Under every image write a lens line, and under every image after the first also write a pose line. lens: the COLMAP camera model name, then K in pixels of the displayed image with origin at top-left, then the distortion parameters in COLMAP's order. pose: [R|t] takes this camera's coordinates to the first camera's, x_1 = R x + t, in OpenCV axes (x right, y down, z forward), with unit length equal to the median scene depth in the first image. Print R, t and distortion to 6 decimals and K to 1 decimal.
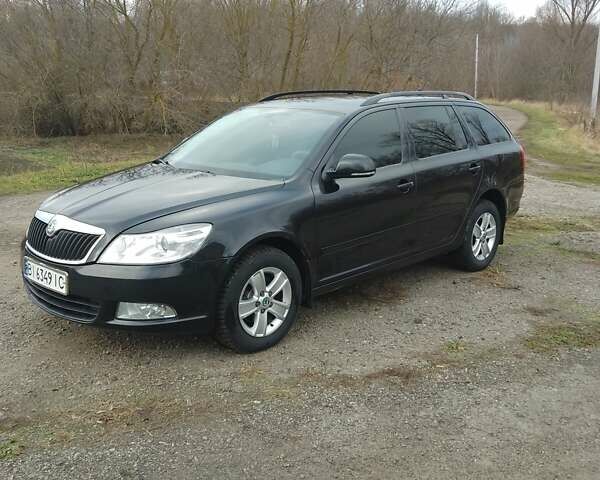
lens RADIAL K [[710.0, 0, 330.3], [0, 710.0, 239.4], [0, 0, 1]] dist [0.093794, -0.193709]
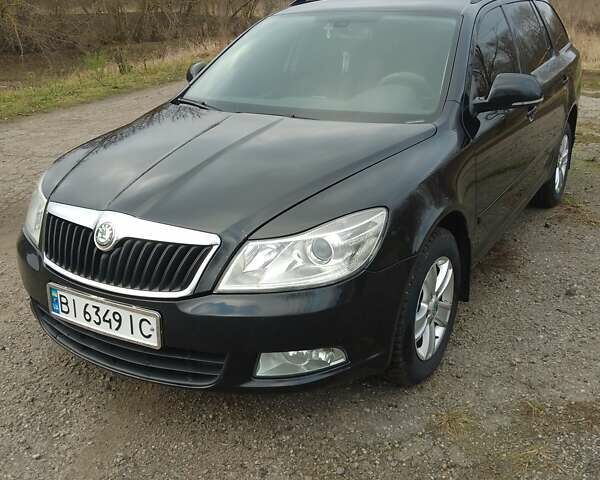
lens RADIAL K [[710.0, 0, 330.3], [0, 710.0, 239.4], [0, 0, 1]] dist [0.093794, -0.193709]
pose [[0.972955, -0.107719, 0.204343, -0.338803], [0.079827, 0.986906, 0.140158, -0.084172], [-0.216765, -0.120055, 0.968814, 0.397725]]
